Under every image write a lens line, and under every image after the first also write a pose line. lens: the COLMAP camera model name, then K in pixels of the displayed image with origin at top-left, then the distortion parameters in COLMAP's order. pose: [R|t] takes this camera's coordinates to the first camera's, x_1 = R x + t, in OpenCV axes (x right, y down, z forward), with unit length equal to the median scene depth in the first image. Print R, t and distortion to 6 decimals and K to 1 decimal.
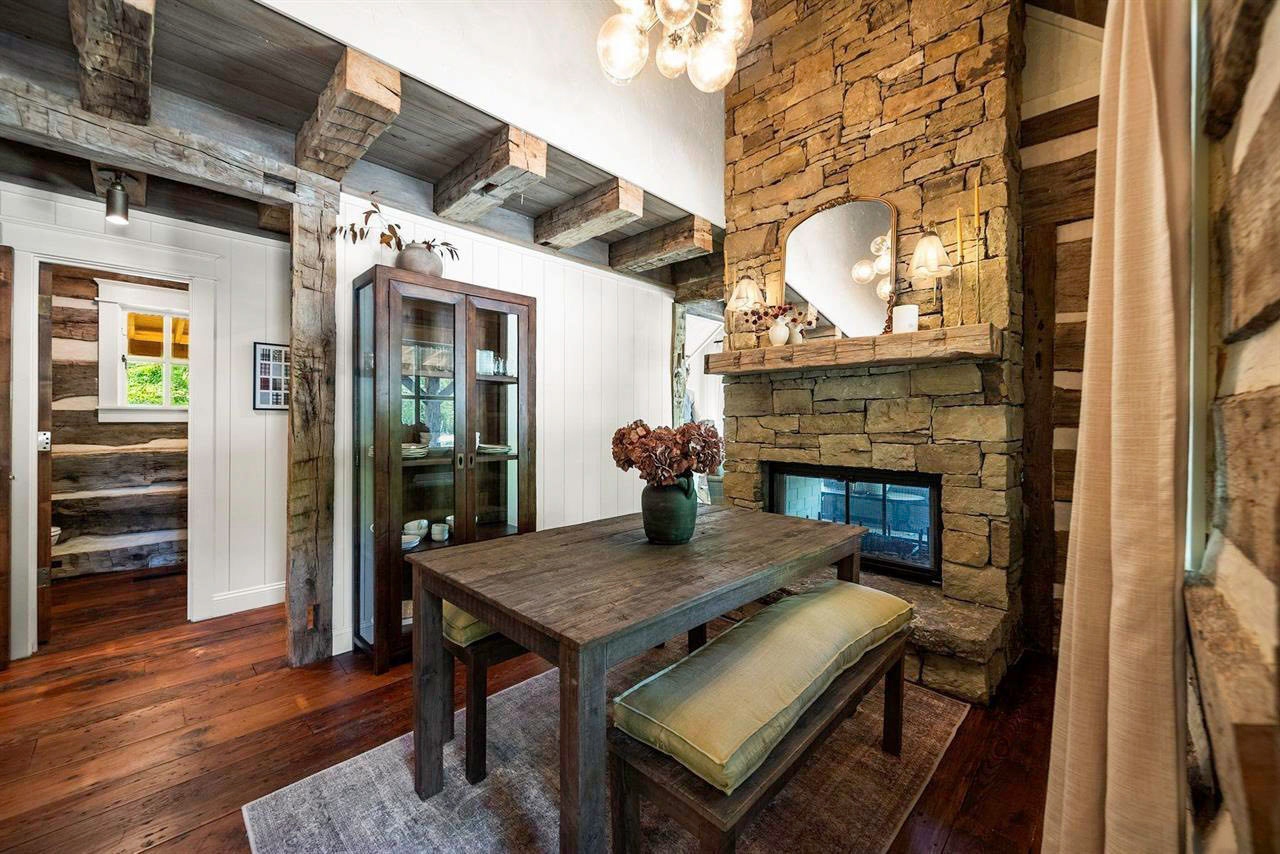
lens RADIAL K [[485.9, 0, 634.8], [0, 485.9, 421.8], [0, 0, 1]] dist [0.000868, -0.000202]
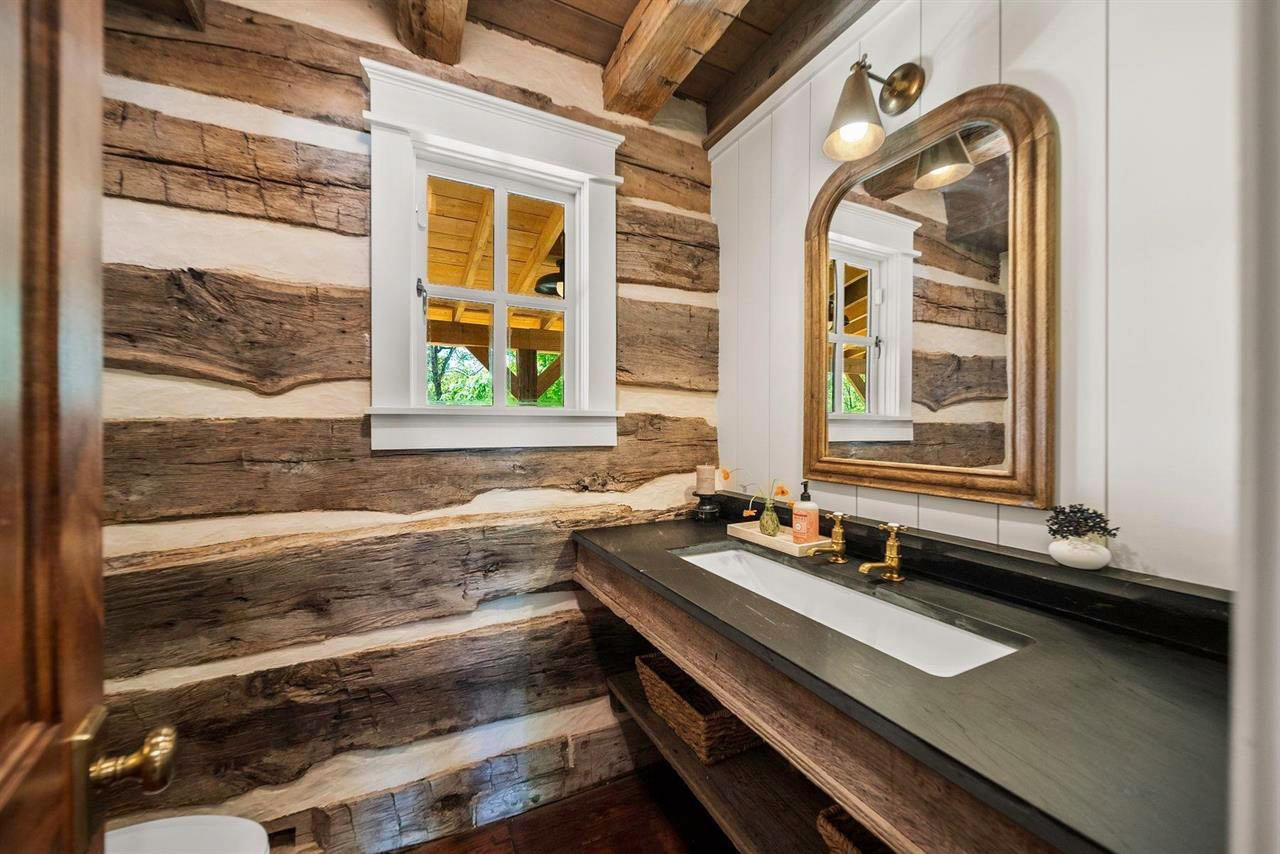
lens RADIAL K [[485.9, 0, 643.7], [0, 485.9, 426.1], [0, 0, 1]] dist [0.000868, -0.000202]
pose [[0.952528, 0.002621, -0.304441, -0.784938], [-0.001009, 0.999985, 0.005453, -0.019841], [0.304450, -0.004887, 0.952516, 0.703633]]
